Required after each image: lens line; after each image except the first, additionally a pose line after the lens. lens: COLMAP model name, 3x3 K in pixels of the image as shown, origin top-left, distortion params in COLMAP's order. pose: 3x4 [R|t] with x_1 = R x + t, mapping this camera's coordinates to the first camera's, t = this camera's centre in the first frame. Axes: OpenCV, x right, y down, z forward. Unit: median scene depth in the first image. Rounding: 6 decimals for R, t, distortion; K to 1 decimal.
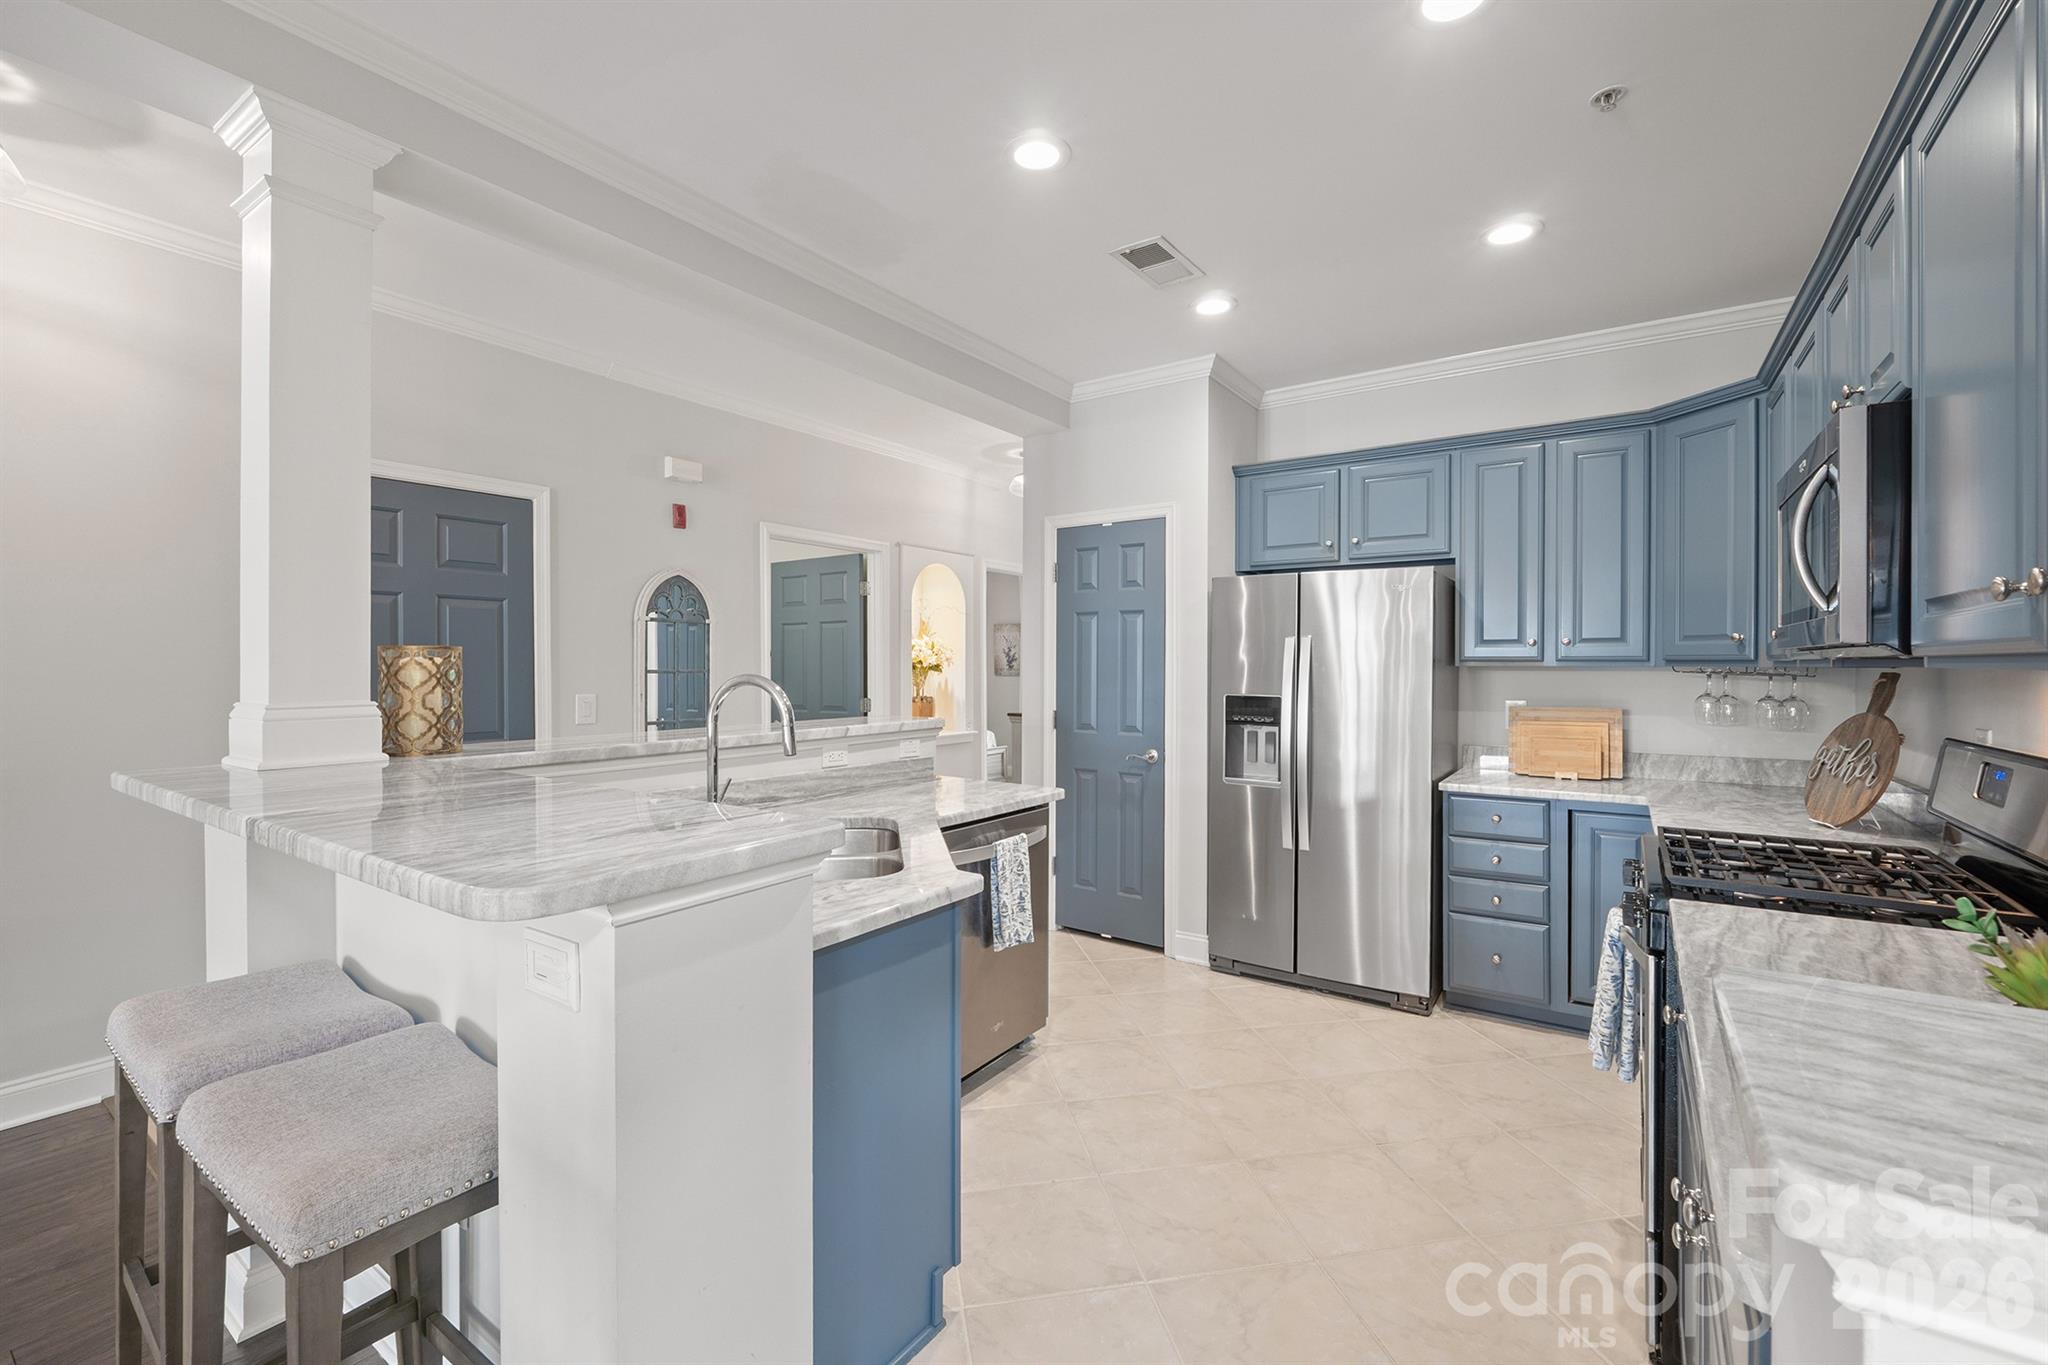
lens RADIAL K [[865.1, 0, 1033.5], [0, 865.1, 669.7], [0, 0, 1]] dist [-0.006444, -0.001115]
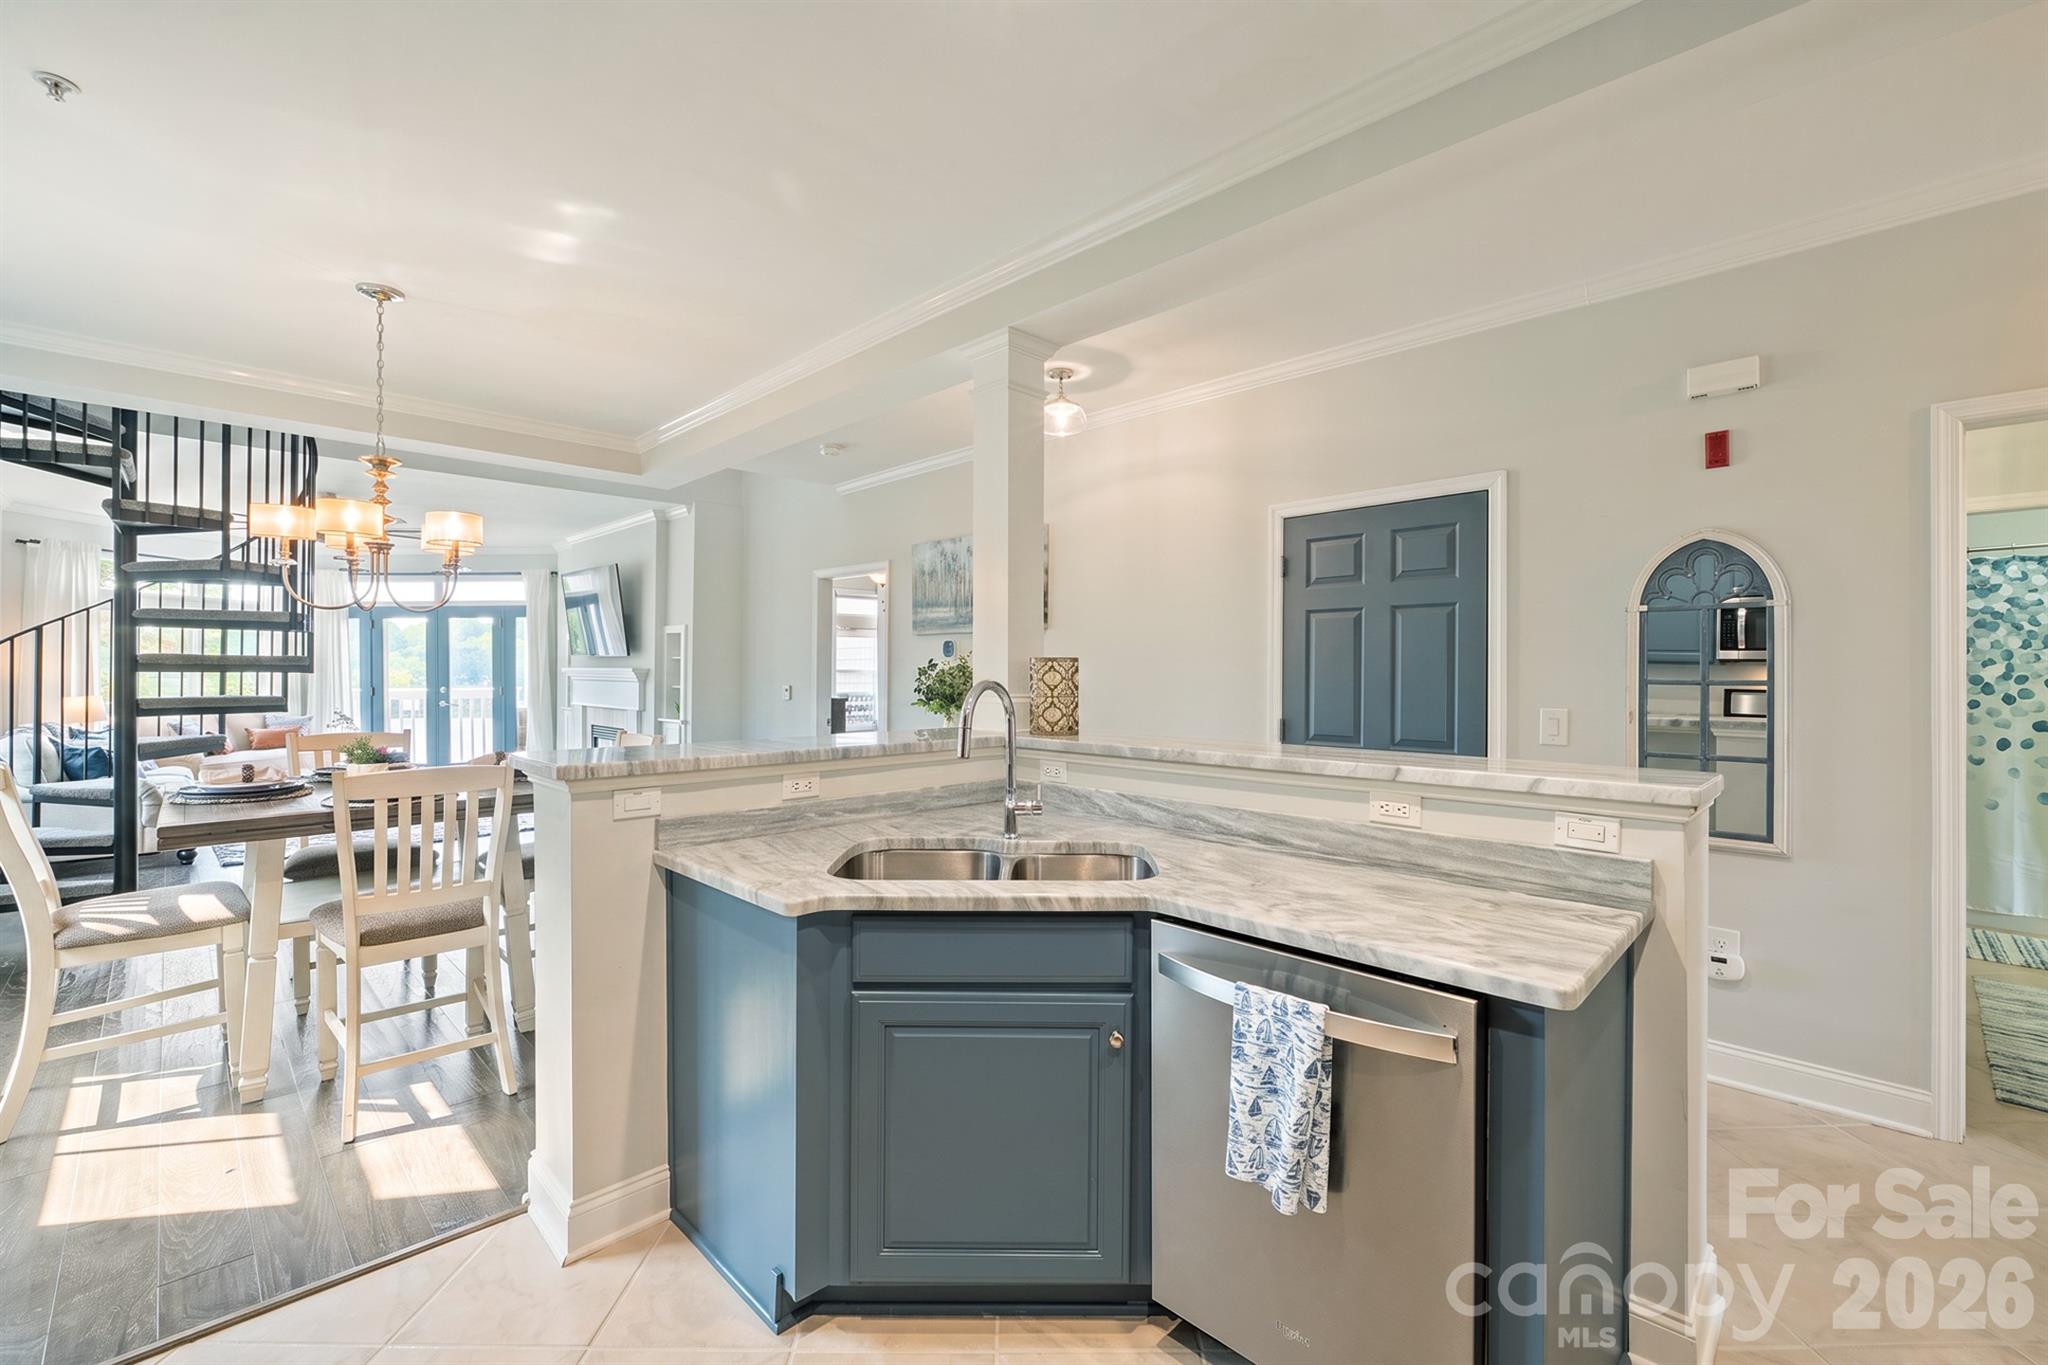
lens RADIAL K [[865.1, 0, 1015.3], [0, 865.1, 662.3], [0, 0, 1]] dist [-0.006444, -0.001115]
pose [[-0.200395, -0.012862, -0.979631, 0.428670], [-0.008093, 0.999901, -0.011472, -0.002533], [0.979682, 0.005629, -0.200479, 0.755385]]
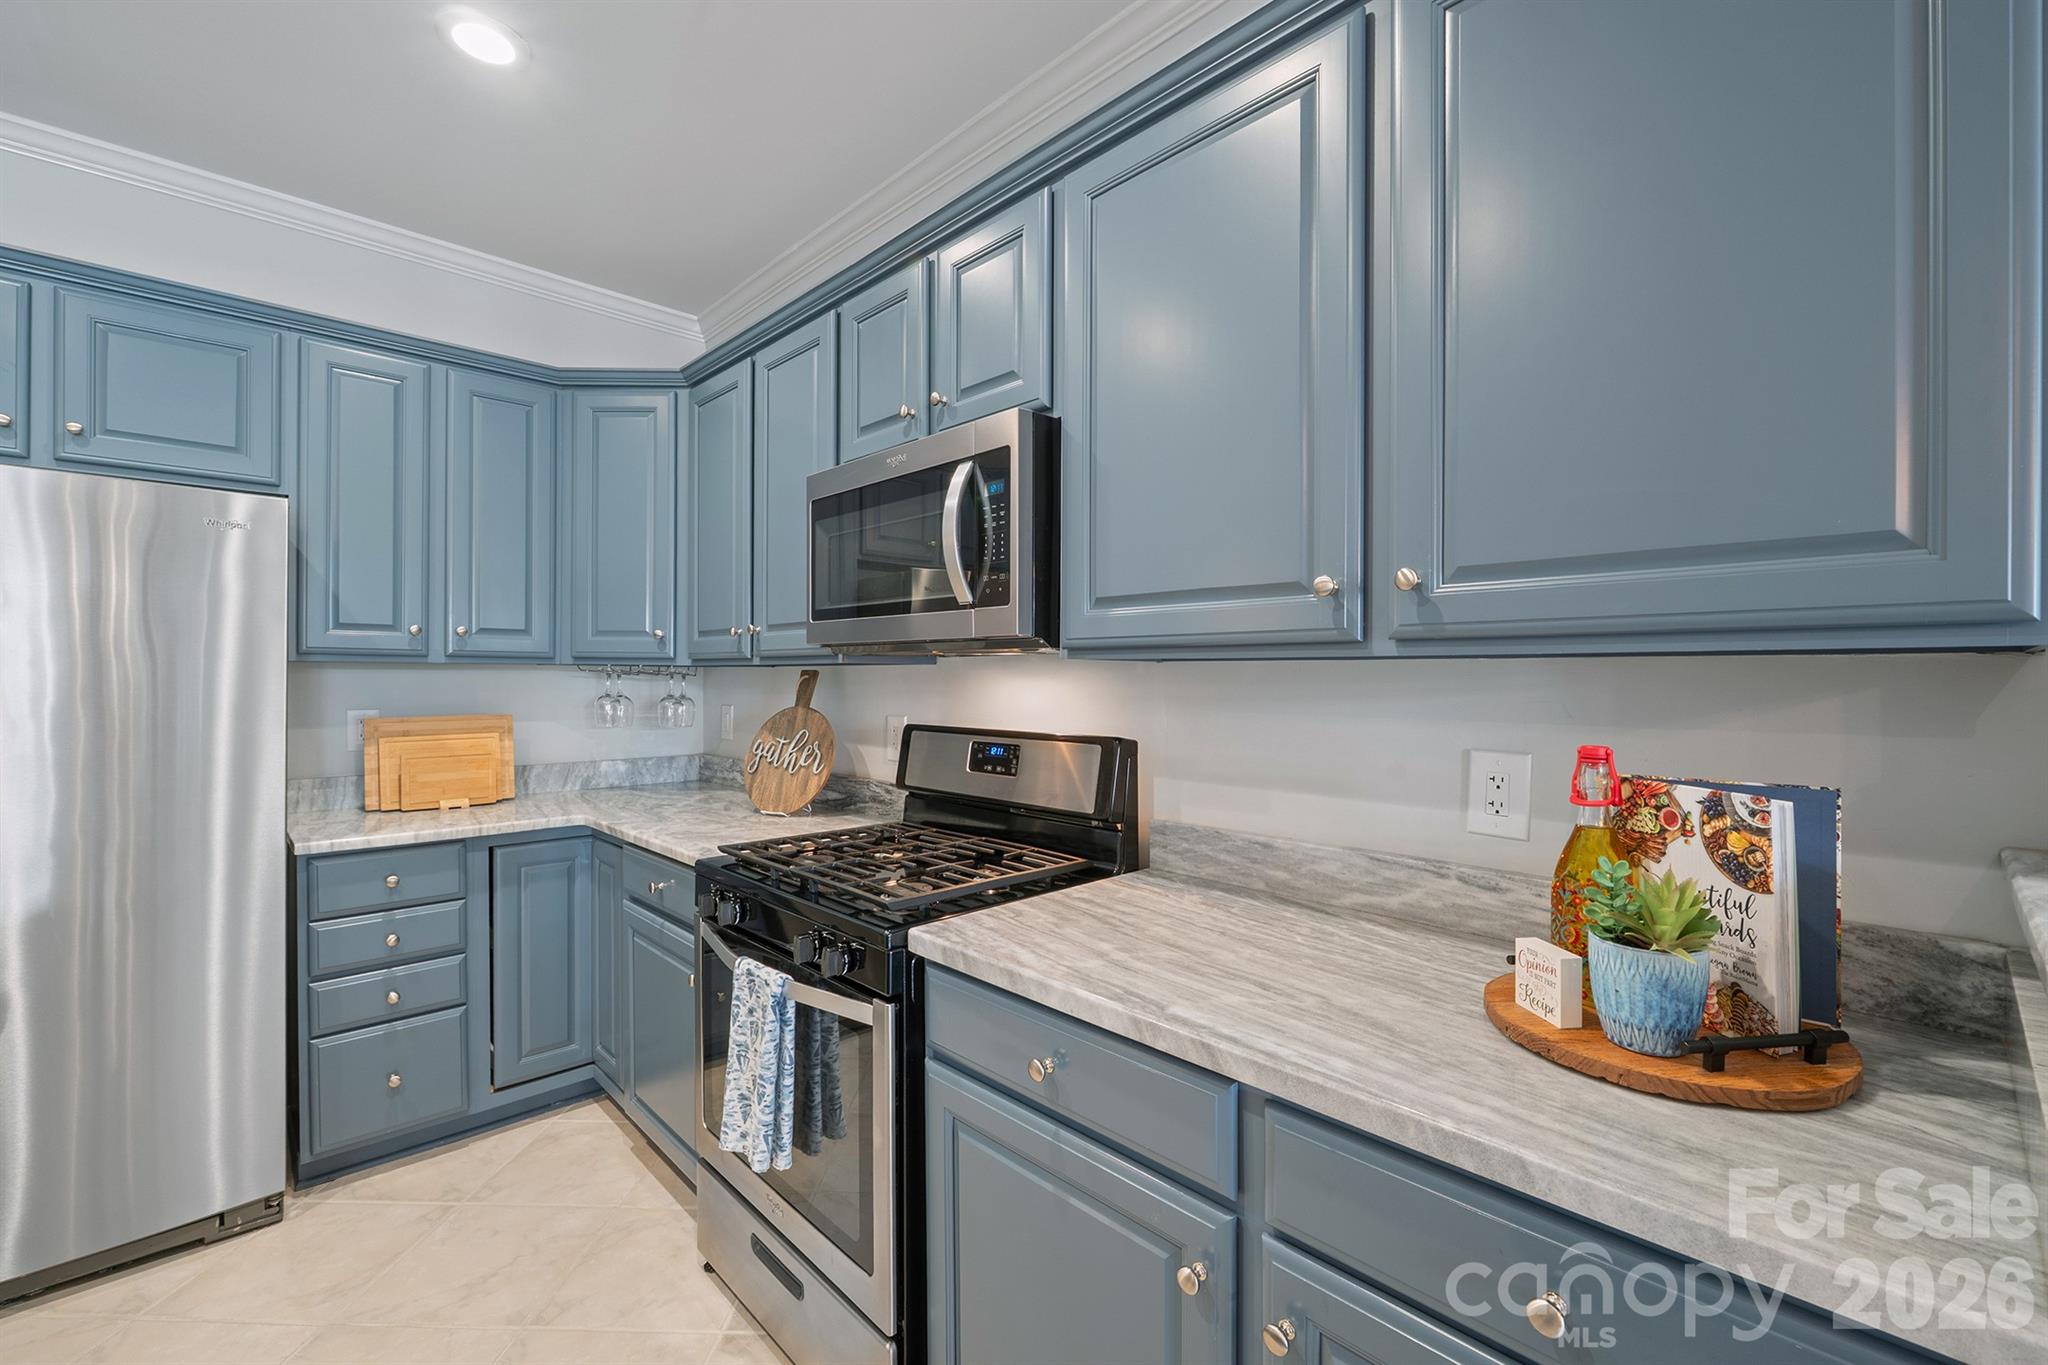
lens RADIAL K [[865.1, 0, 1024.0], [0, 865.1, 680.4], [0, 0, 1]] dist [-0.006444, -0.001115]
pose [[0.211687, -0.004481, 0.977327, -0.033383], [-0.000676, 0.999989, 0.004732, 0.007998], [-0.977337, -0.001662, 0.211681, 0.347930]]
